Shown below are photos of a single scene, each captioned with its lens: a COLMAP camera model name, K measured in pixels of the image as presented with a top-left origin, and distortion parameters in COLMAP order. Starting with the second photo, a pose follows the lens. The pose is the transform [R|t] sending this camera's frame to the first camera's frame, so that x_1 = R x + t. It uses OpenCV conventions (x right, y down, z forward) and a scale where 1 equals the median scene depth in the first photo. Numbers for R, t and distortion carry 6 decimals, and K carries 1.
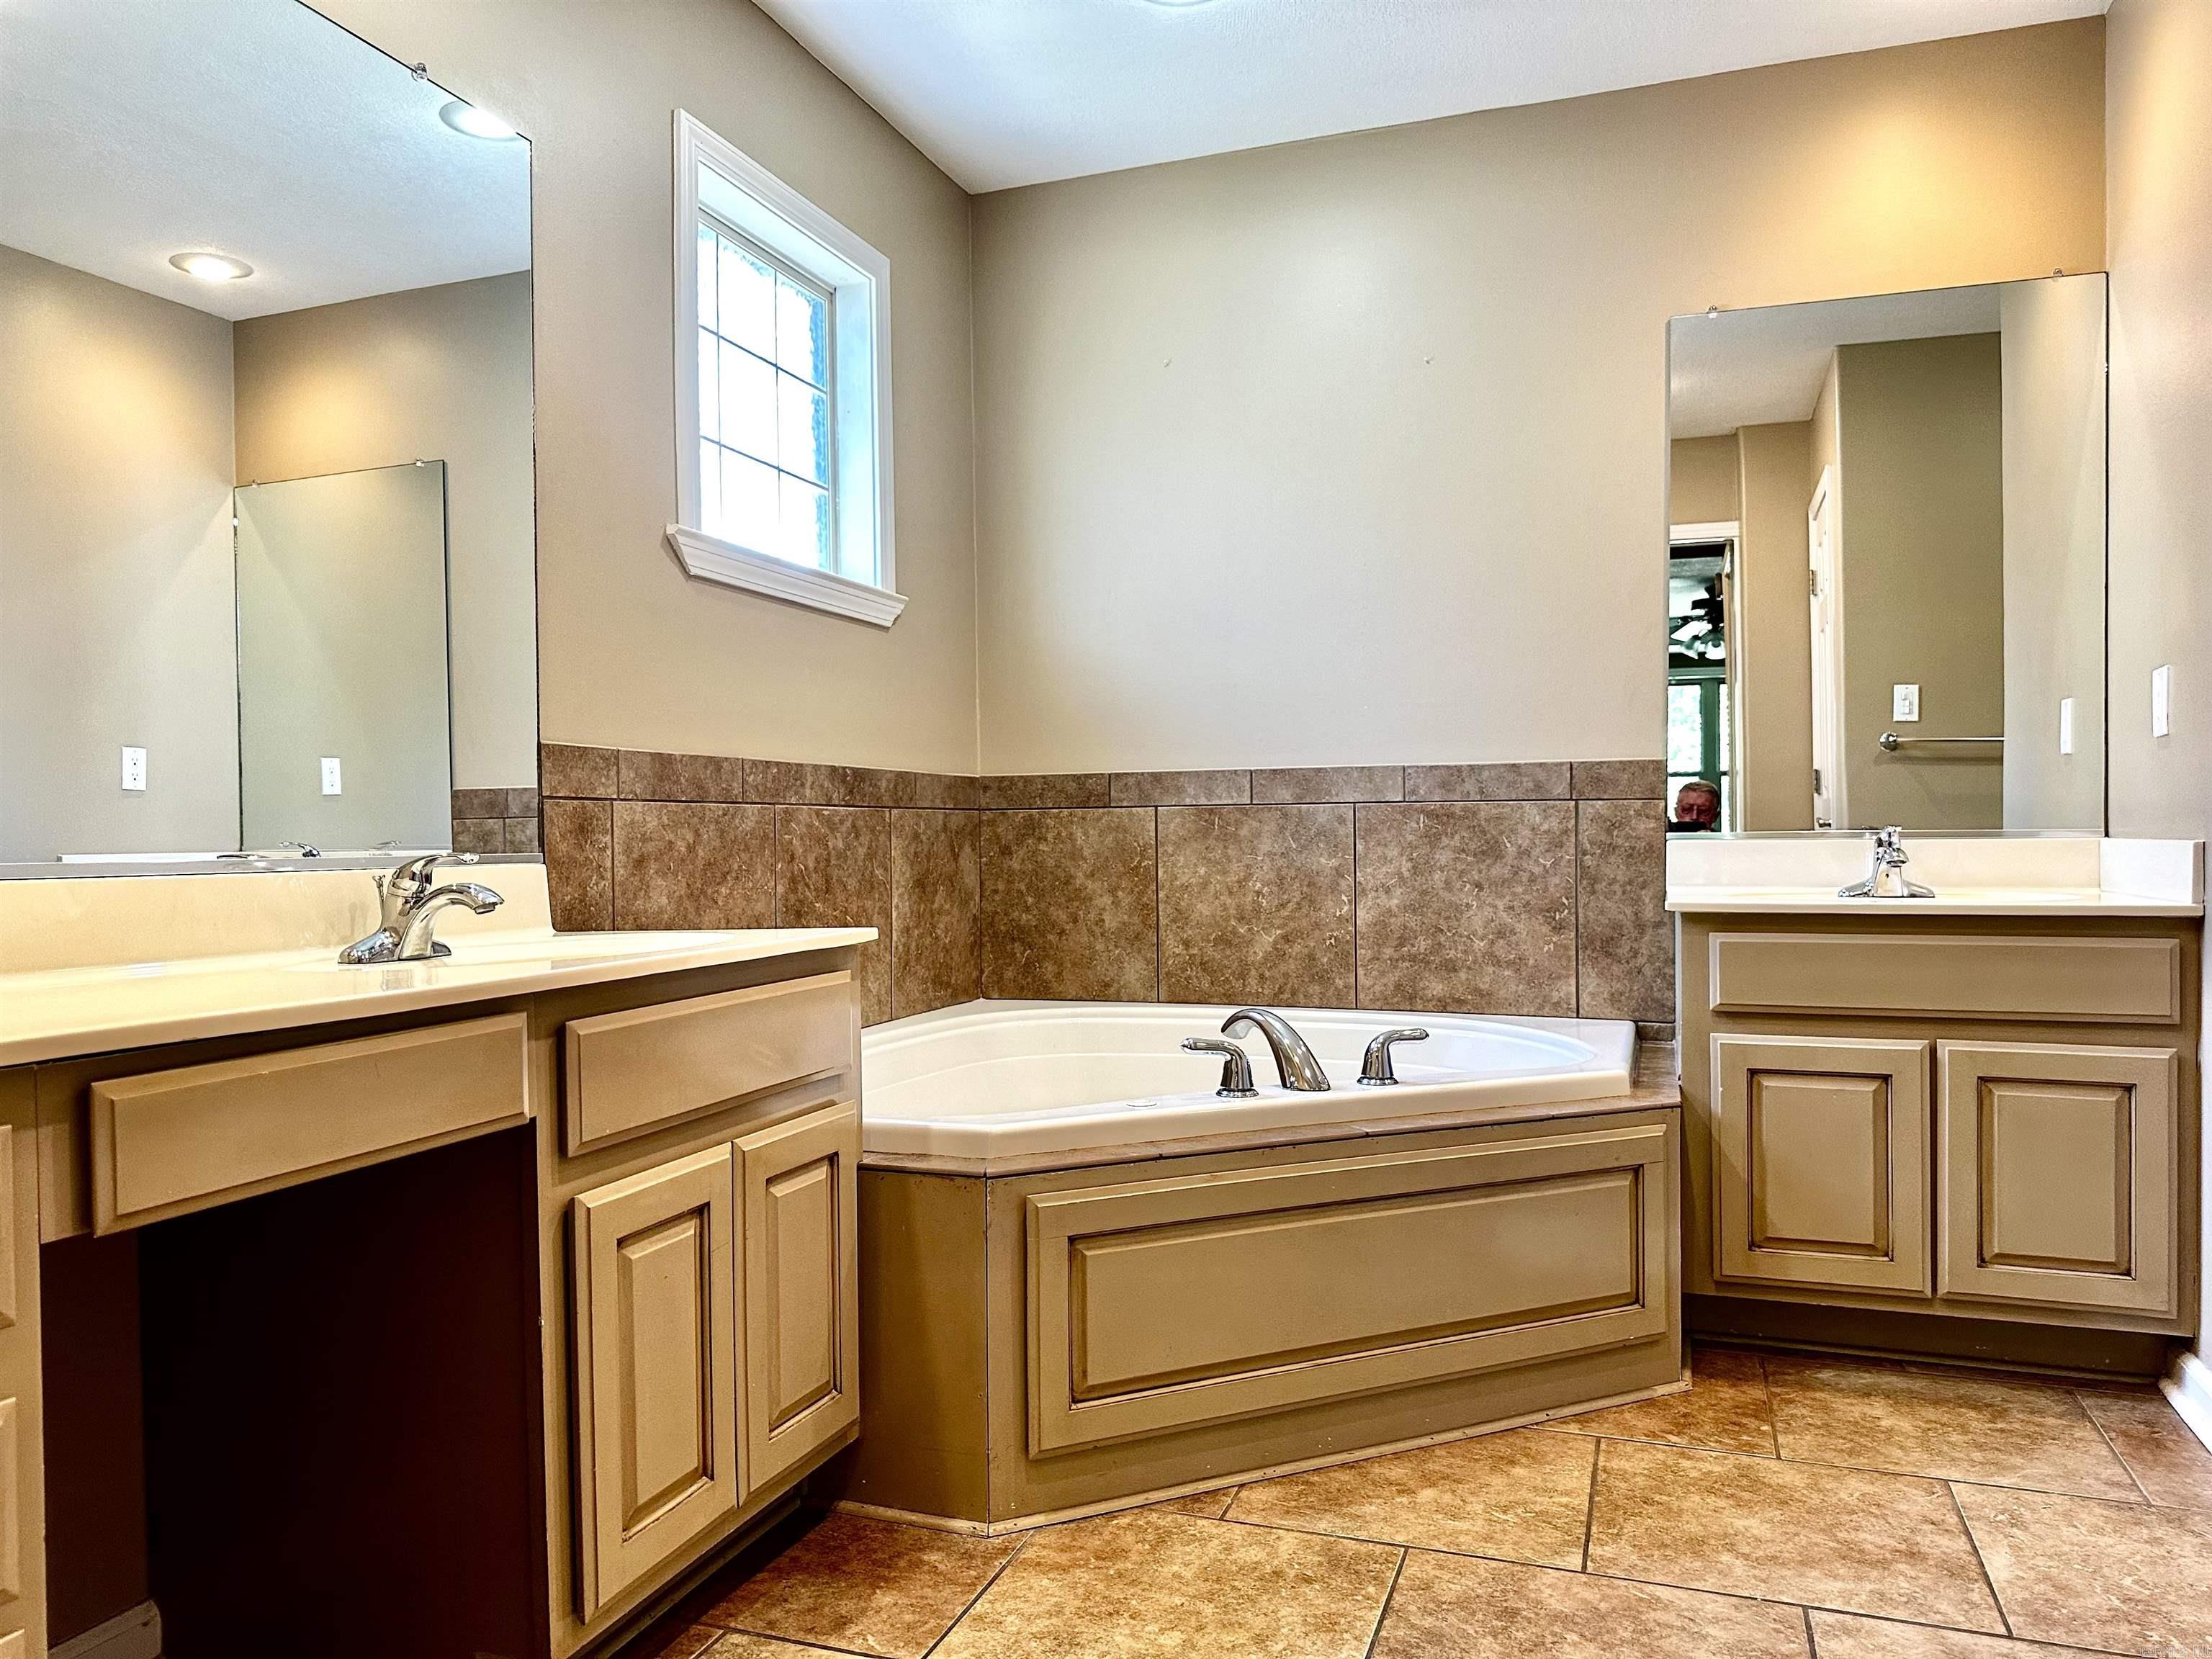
lens RADIAL K [[1539.5, 0, 1106.0], [0, 1539.5, 829.5], [0, 0, 1]] dist [0.057902, -0.082167]
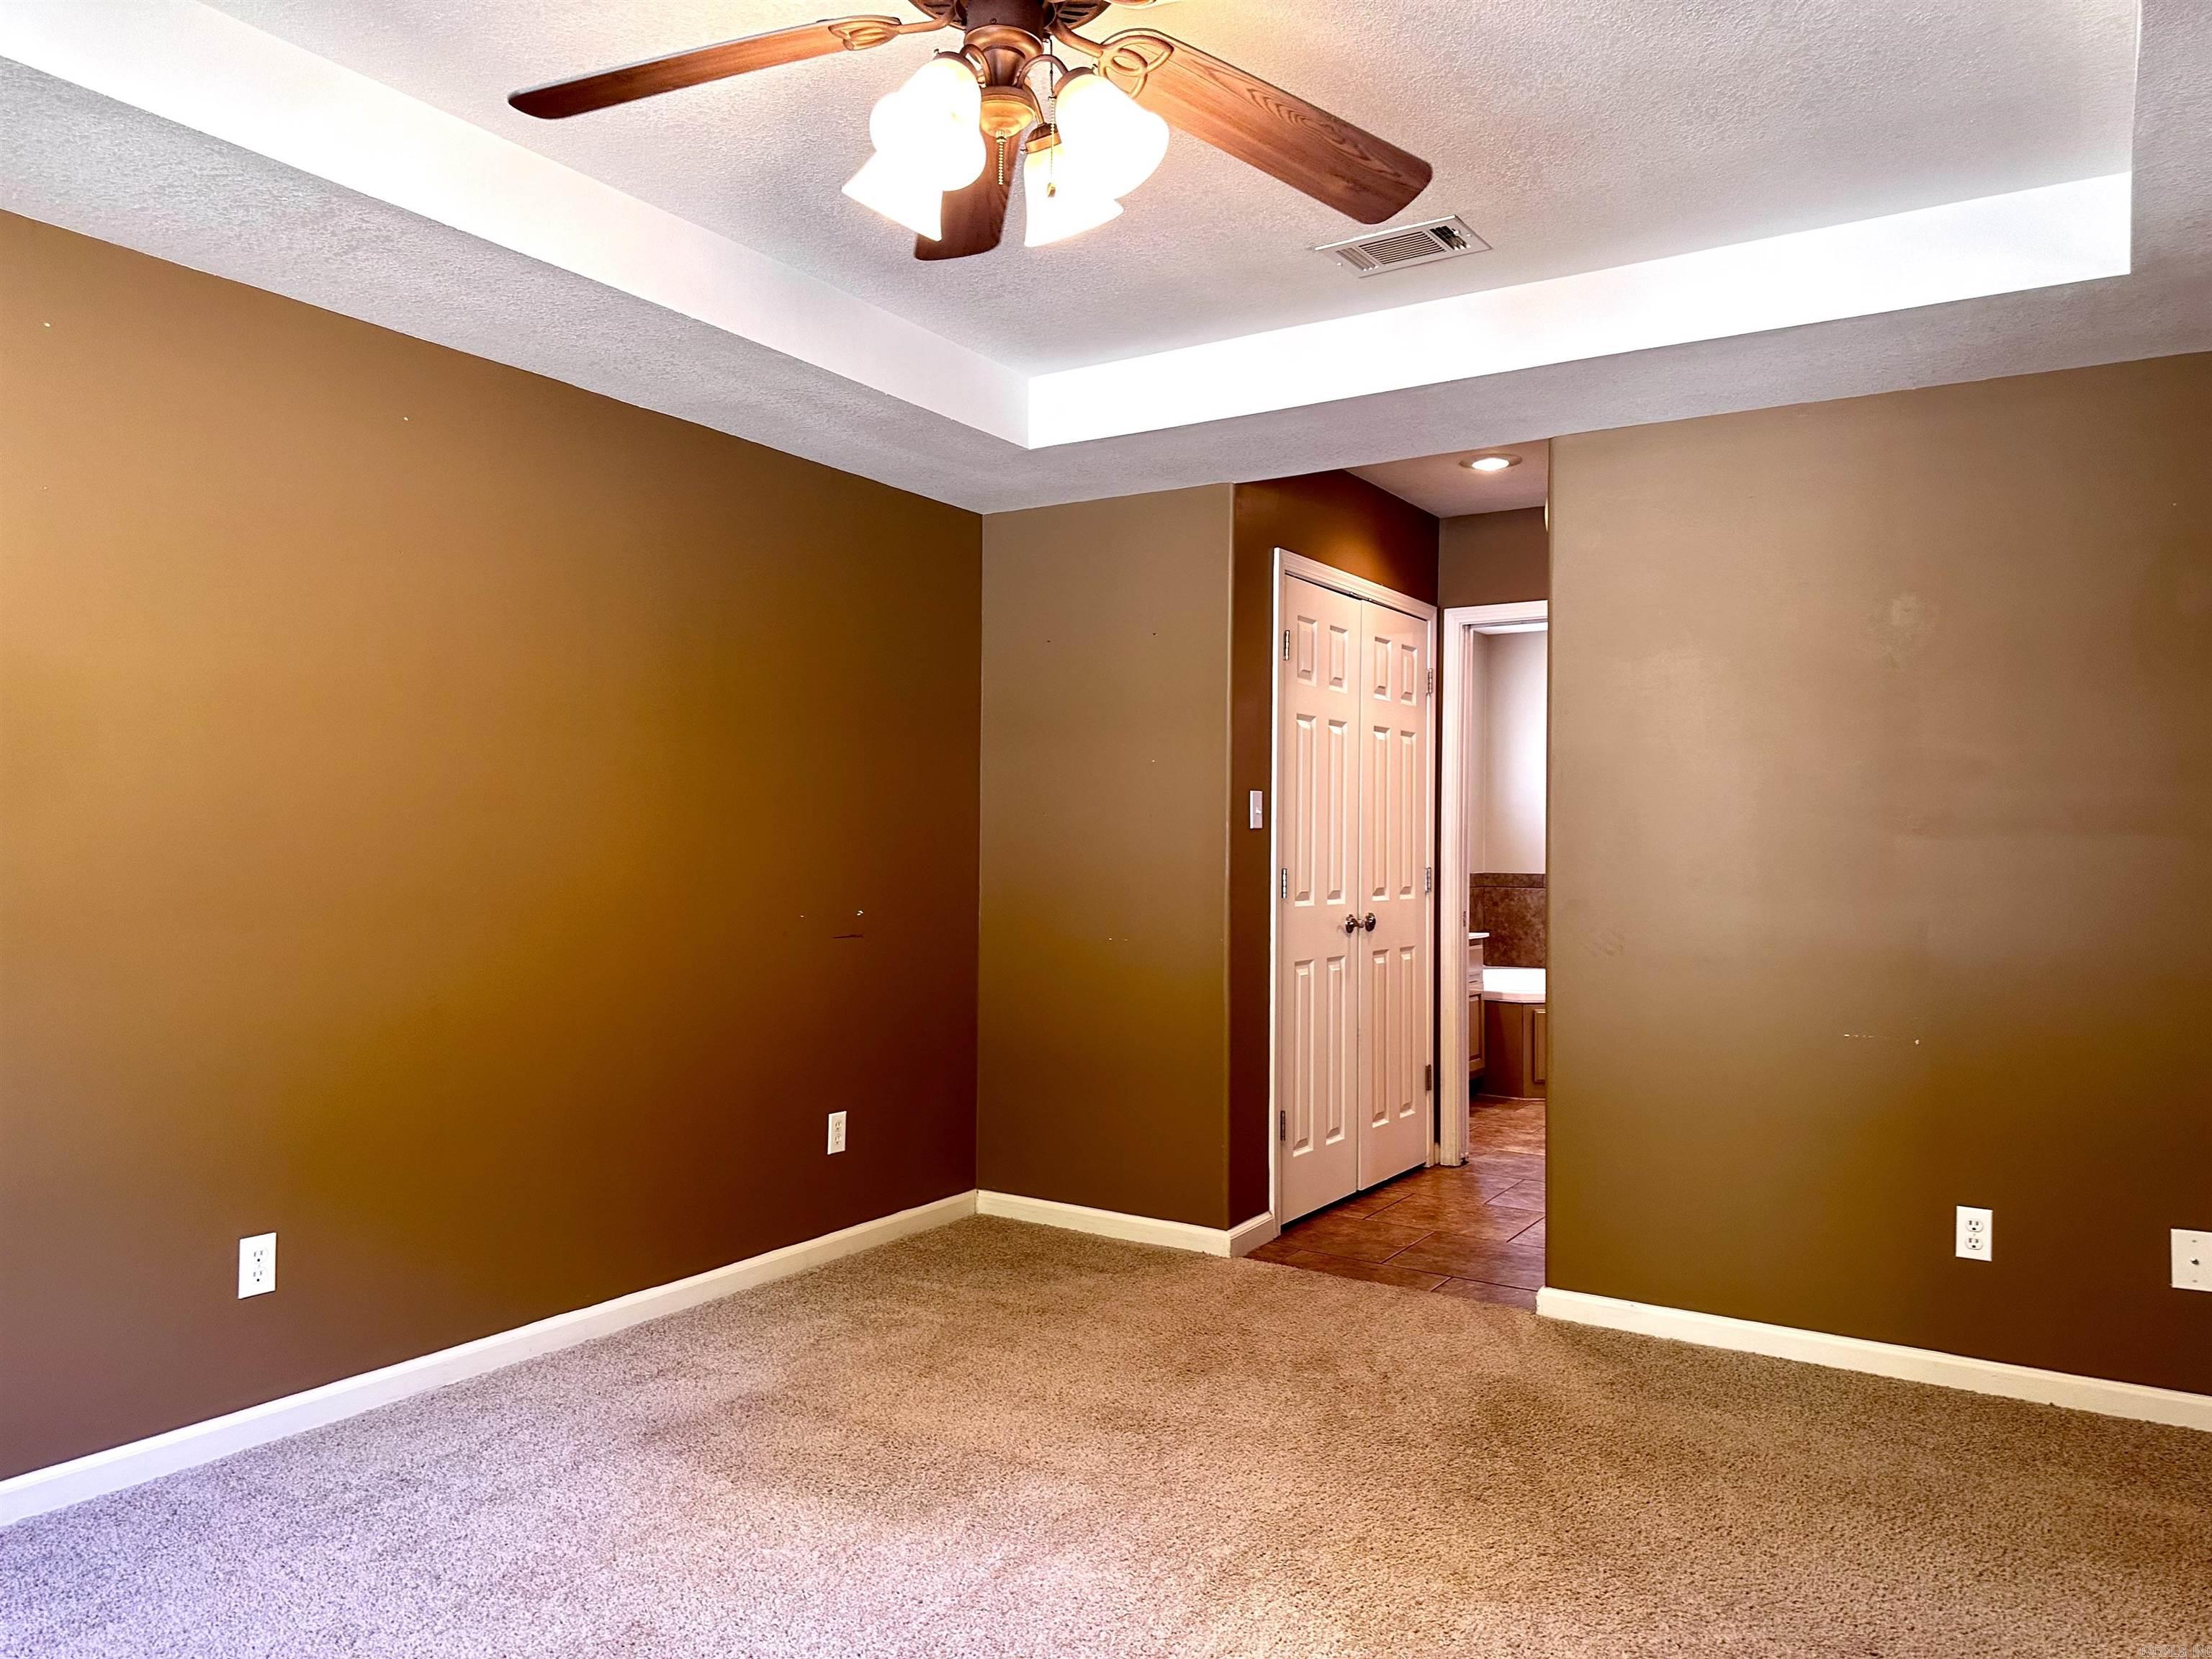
lens RADIAL K [[1539.5, 0, 1106.0], [0, 1539.5, 829.5], [0, 0, 1]] dist [0.057902, -0.082167]
pose [[0.975050, 0.019472, -0.221128, -0.129989], [-0.021767, 0.999731, -0.007946, -0.071533], [0.220914, 0.012561, 0.975212, -1.511860]]
